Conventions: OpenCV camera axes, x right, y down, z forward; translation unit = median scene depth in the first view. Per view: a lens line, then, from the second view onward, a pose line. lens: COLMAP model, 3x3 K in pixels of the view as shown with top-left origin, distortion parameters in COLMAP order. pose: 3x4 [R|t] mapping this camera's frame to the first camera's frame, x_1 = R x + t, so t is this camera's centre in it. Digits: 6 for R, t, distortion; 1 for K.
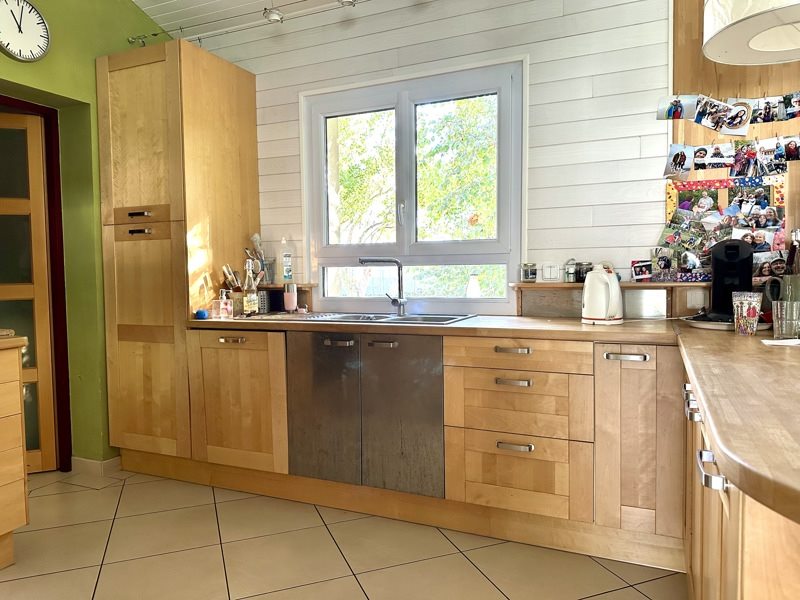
lens RADIAL K [[566.4, 0, 397.0], [0, 566.4, 299.8], [0, 0, 1]] dist [0.011646, -0.006930]
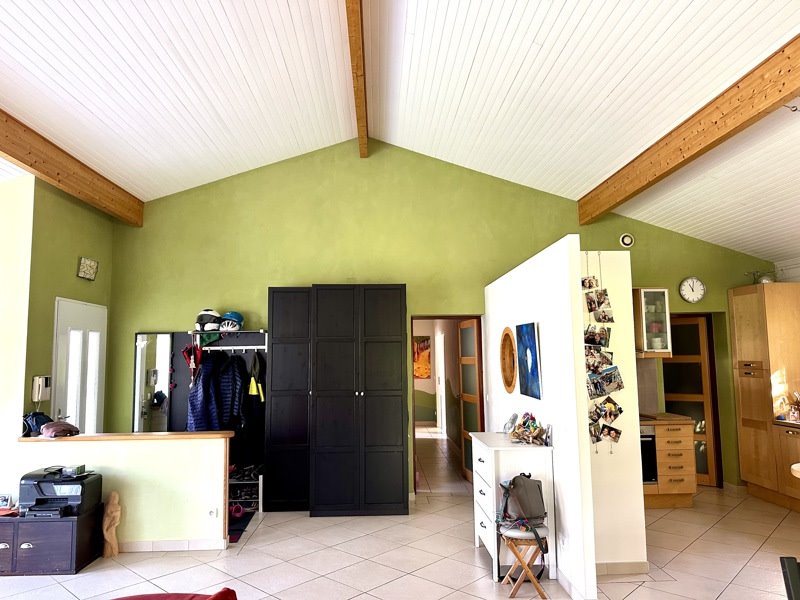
lens RADIAL K [[566.4, 0, 397.3], [0, 566.4, 301.1], [0, 0, 1]] dist [0.011646, -0.006930]
pose [[0.444521, -0.082885, -0.891925, 0.826811], [-0.034463, 0.993390, -0.109490, -0.109576], [0.895105, 0.079409, 0.438727, -1.051614]]
